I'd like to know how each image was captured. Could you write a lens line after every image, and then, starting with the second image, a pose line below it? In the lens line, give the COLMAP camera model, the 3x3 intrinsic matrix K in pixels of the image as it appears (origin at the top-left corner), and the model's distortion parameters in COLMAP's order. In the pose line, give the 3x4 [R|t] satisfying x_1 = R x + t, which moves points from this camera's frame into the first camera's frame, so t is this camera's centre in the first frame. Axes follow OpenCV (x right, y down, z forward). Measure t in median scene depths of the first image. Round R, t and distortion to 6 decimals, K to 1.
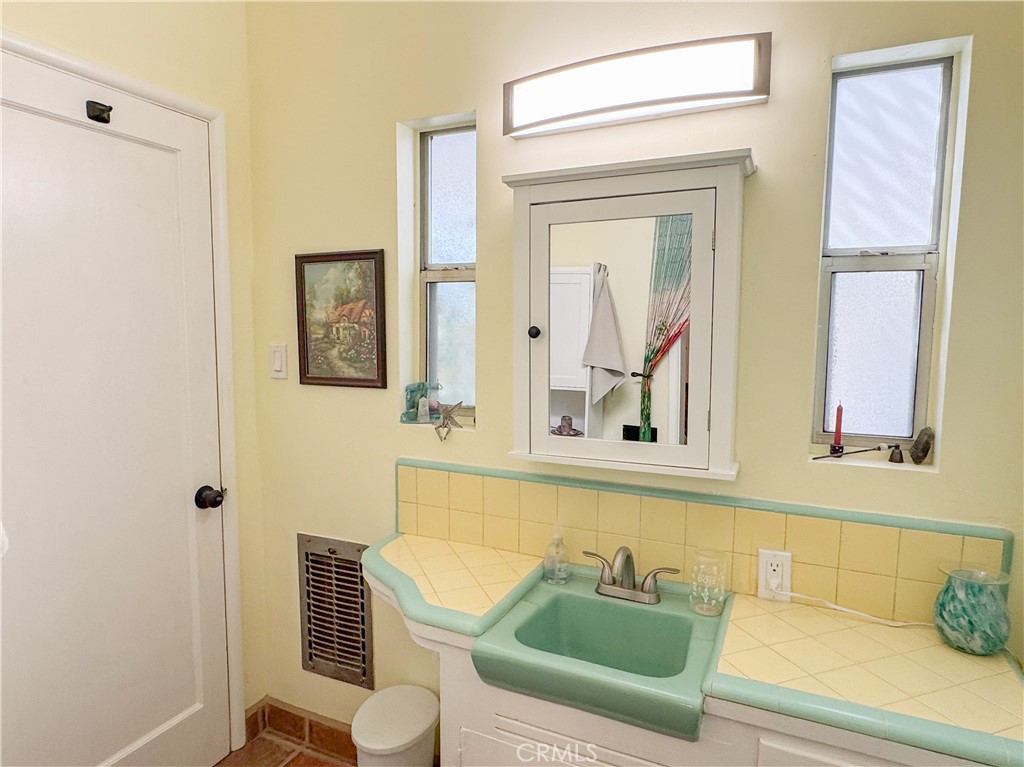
lens RADIAL K [[629.2, 0, 509.9], [0, 629.2, 383.8], [0, 0, 1]] dist [-0.003719, 0.003557]
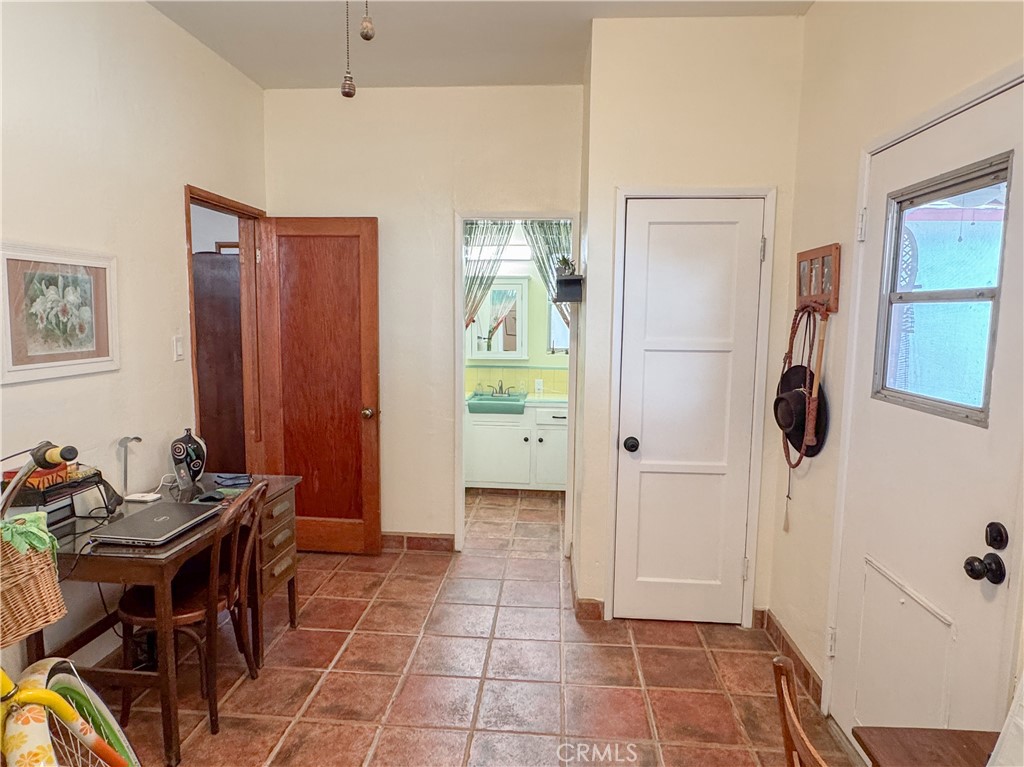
lens RADIAL K [[629.2, 0, 509.9], [0, 629.2, 383.8], [0, 0, 1]] dist [-0.003719, 0.003557]
pose [[0.937773, -0.039786, 0.344961, -0.962384], [0.031805, 0.999080, 0.028769, 0.164264], [-0.345788, -0.016007, 0.938176, -2.285544]]
